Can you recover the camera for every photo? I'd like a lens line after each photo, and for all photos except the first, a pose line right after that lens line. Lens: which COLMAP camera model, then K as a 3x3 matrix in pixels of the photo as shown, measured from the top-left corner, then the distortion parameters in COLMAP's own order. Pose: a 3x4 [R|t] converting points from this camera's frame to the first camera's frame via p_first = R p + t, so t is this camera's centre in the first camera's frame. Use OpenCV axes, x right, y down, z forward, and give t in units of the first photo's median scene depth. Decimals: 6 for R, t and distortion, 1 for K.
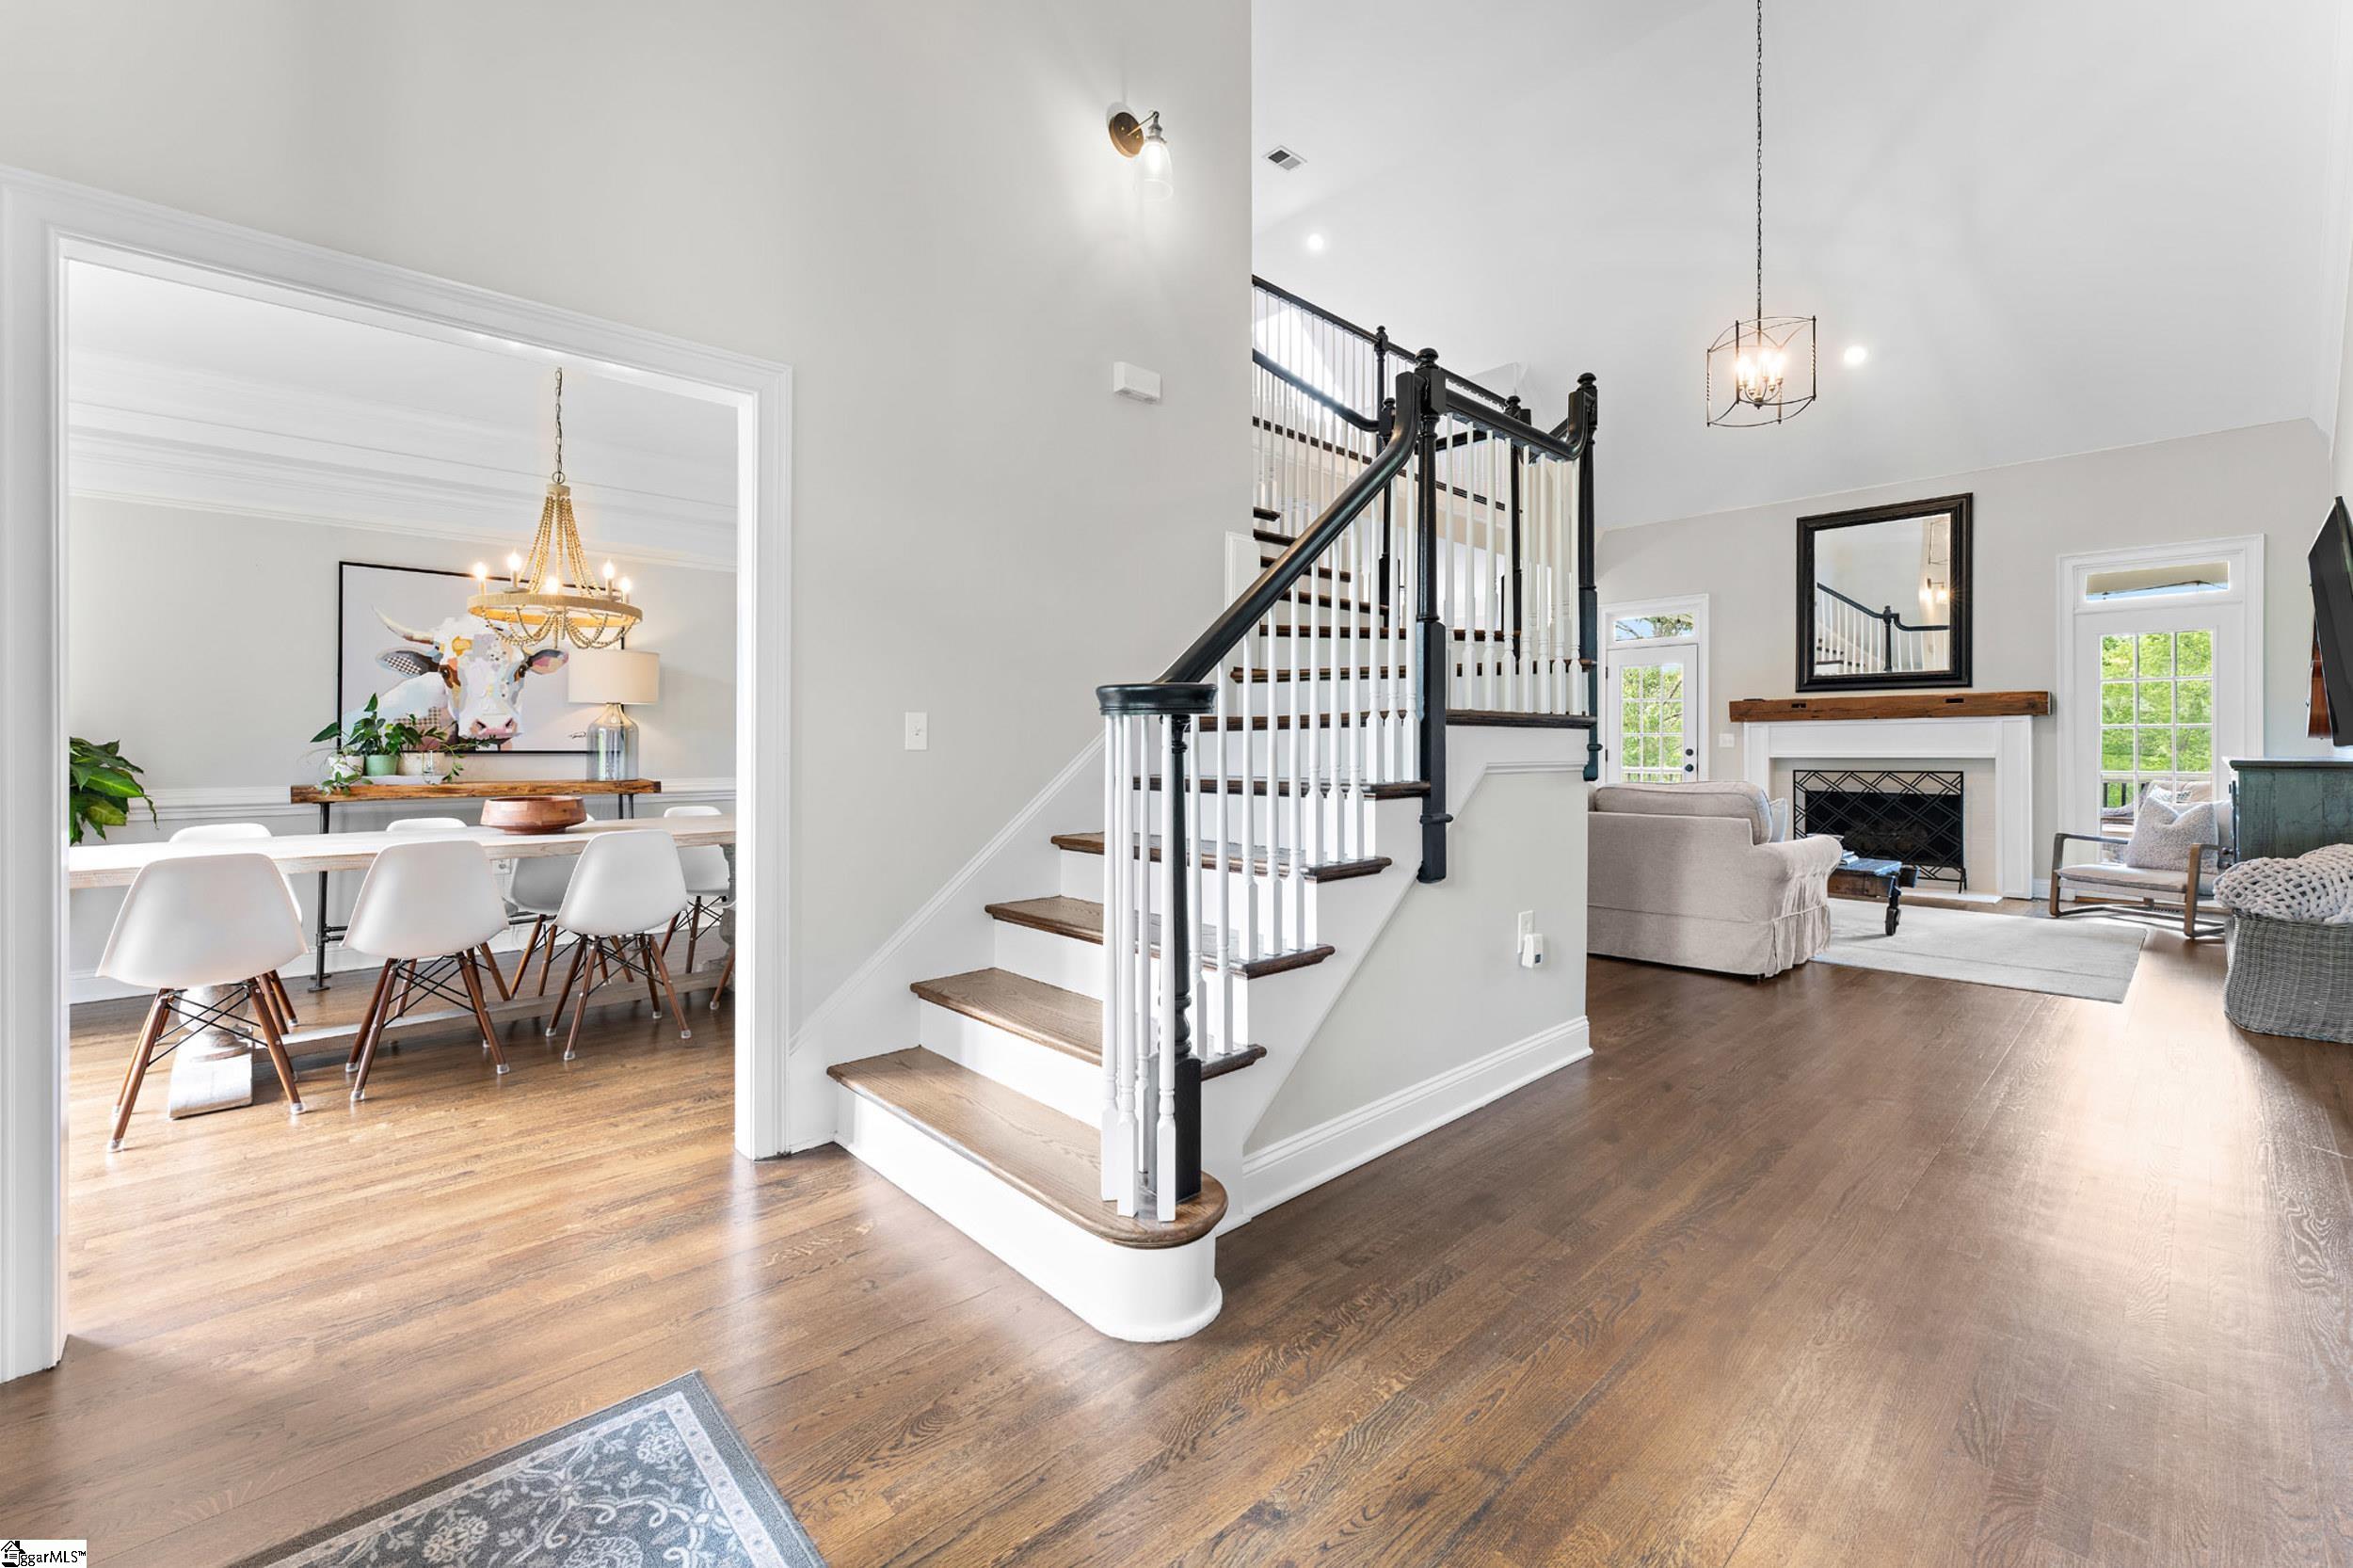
lens RADIAL K [[944.5, 0, 1200.6], [0, 944.5, 741.9], [0, 0, 1]] dist [0.000819, -0.001684]
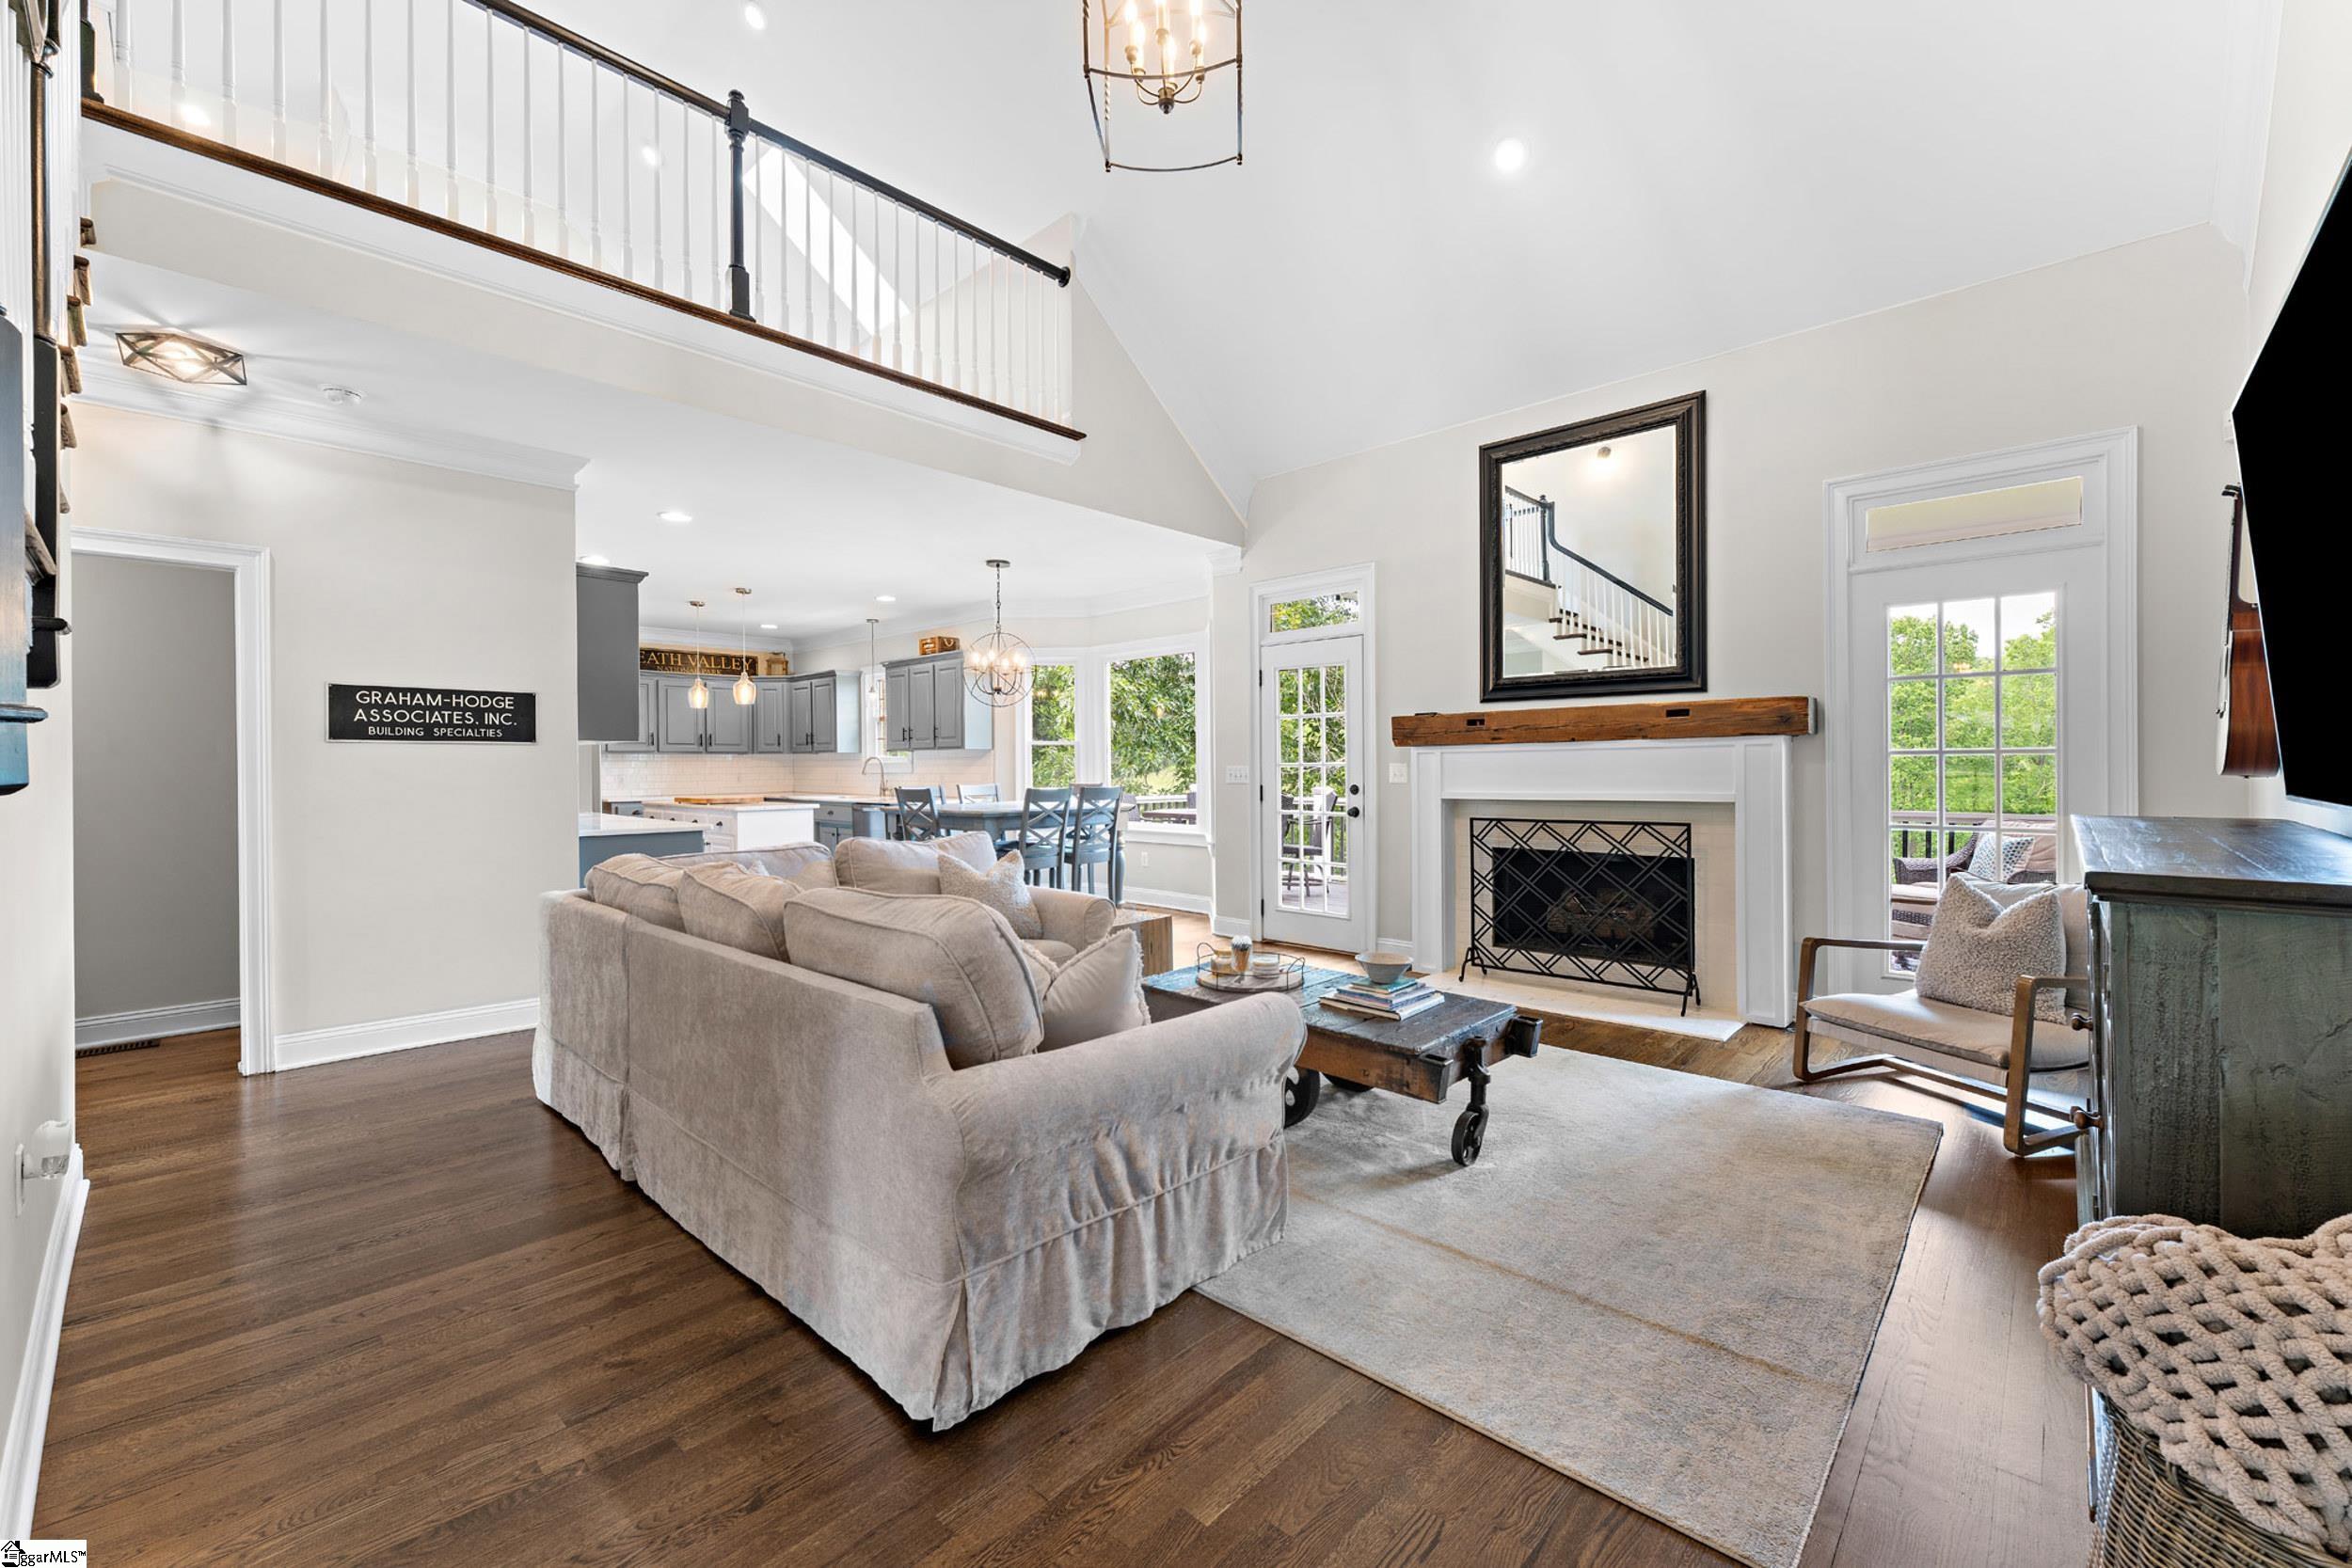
lens RADIAL K [[944.0, 0, 1163.4], [0, 944.0, 765.1], [0, 0, 1]] dist [0.000819, -0.001684]
pose [[0.998398, -0.009006, 0.055863, 0.406011], [0.008911, 0.999958, 0.001952, -0.012012], [-0.055879, -0.001451, 0.998437, 0.372081]]
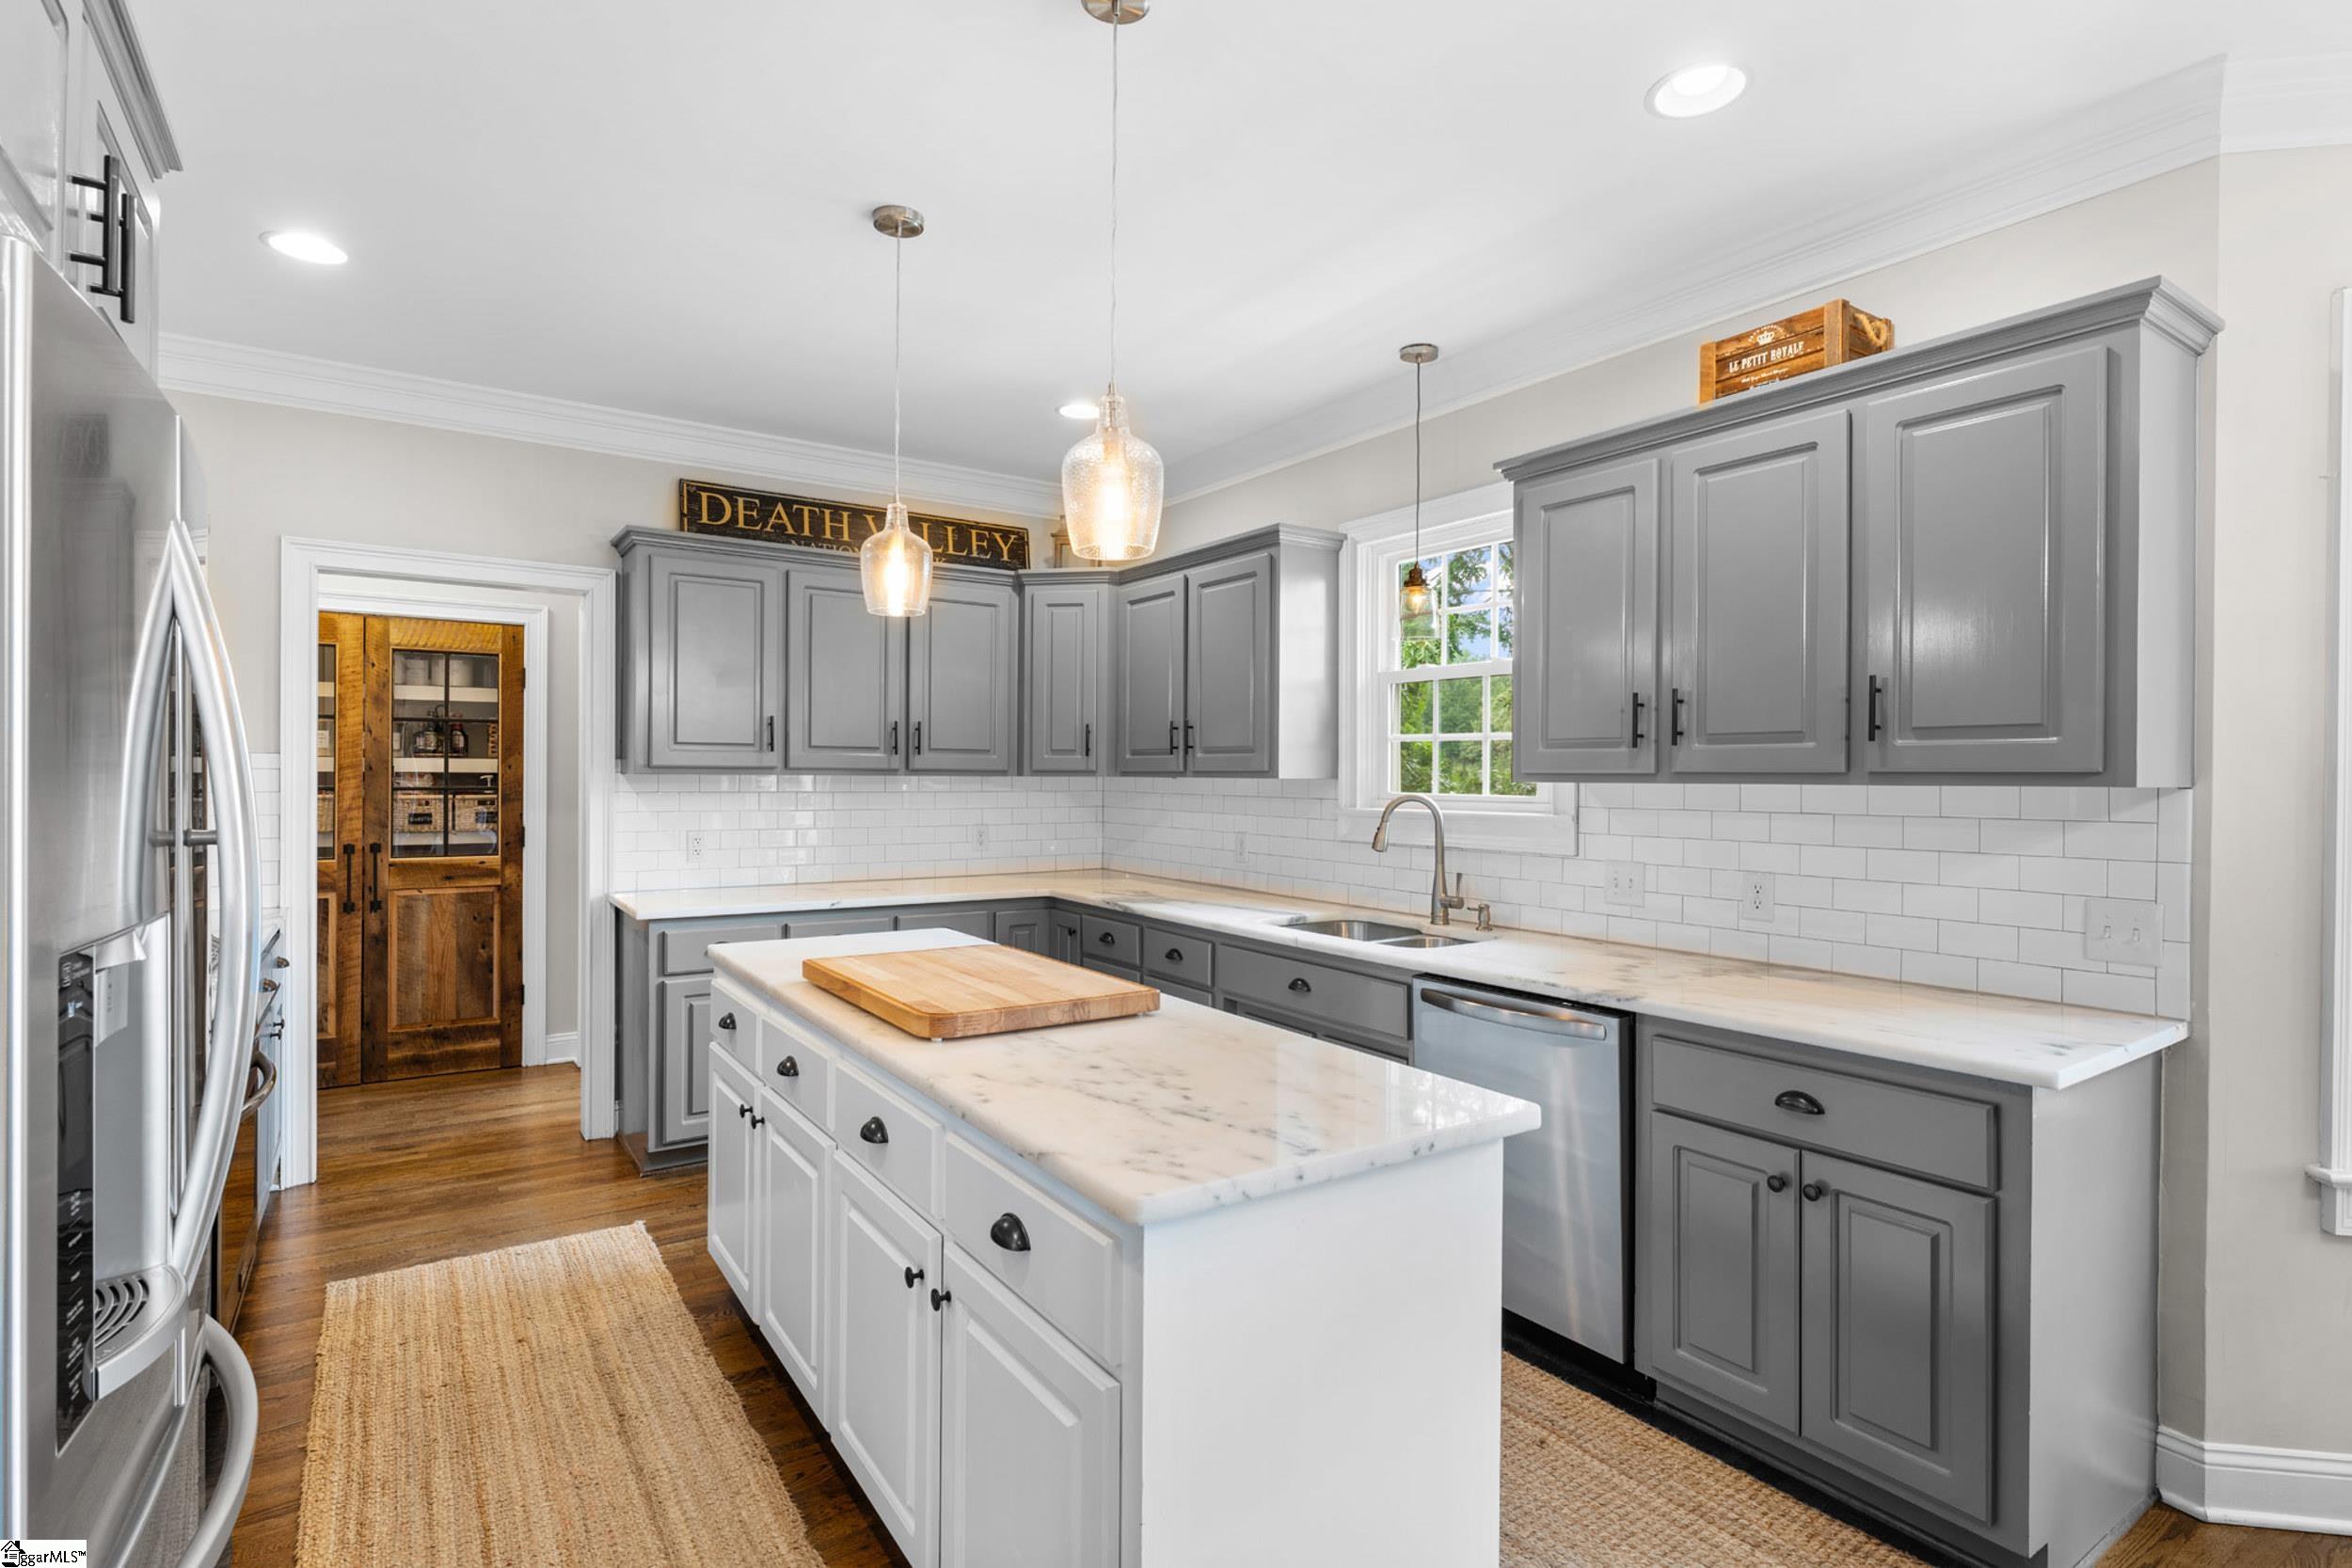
lens RADIAL K [[1154.6, 0, 1194.1], [0, 1154.6, 789.5], [0, 0, 1]] dist [0.000167, -0.001149]
pose [[0.988217, 0.009259, -0.152776, 0.049116], [-0.009019, 0.999957, 0.002264, -0.027583], [0.152790, -0.000860, 0.988258, 1.231786]]
